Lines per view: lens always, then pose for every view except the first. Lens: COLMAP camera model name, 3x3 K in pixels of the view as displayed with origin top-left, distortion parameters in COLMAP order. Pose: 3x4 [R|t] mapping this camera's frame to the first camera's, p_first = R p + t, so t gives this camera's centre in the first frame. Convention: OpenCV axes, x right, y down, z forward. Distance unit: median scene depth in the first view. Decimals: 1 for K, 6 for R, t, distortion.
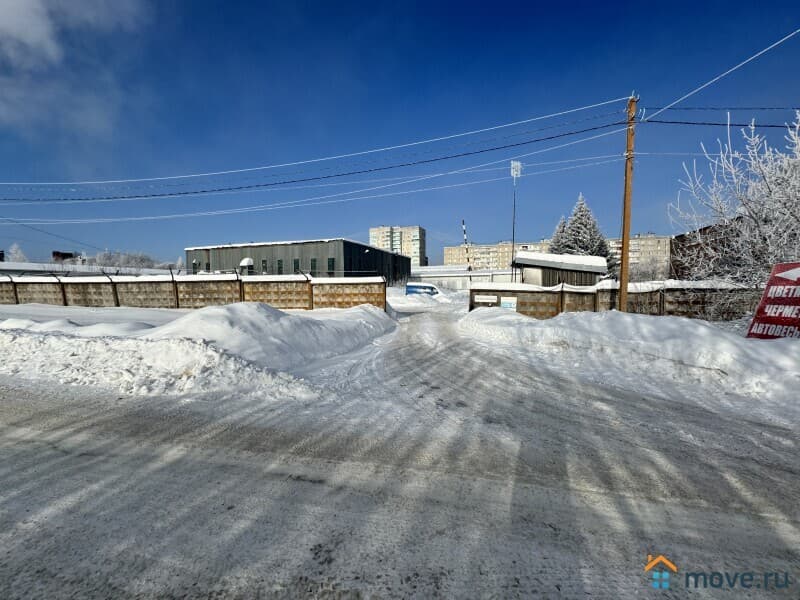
lens RADIAL K [[318.2, 0, 402.8], [0, 318.2, 303.2], [0, 0, 1]] dist [-0.002882, 0.000435]
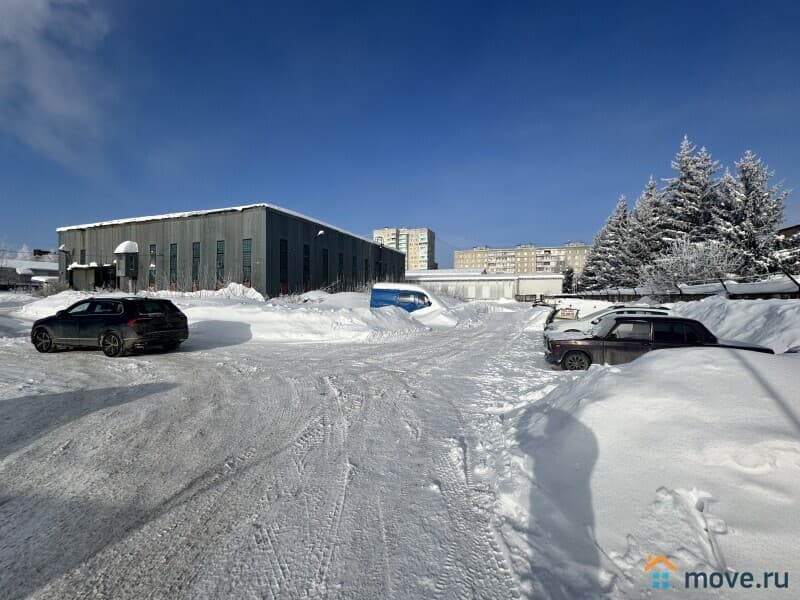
lens RADIAL K [[318.2, 0, 401.5], [0, 318.2, 299.2], [0, 0, 1]] dist [-0.002882, 0.000435]
pose [[0.999015, 0.019196, -0.040010, 0.070599], [-0.020683, 0.999098, -0.037084, -0.017539], [0.039262, 0.037875, 0.998511, 0.411680]]
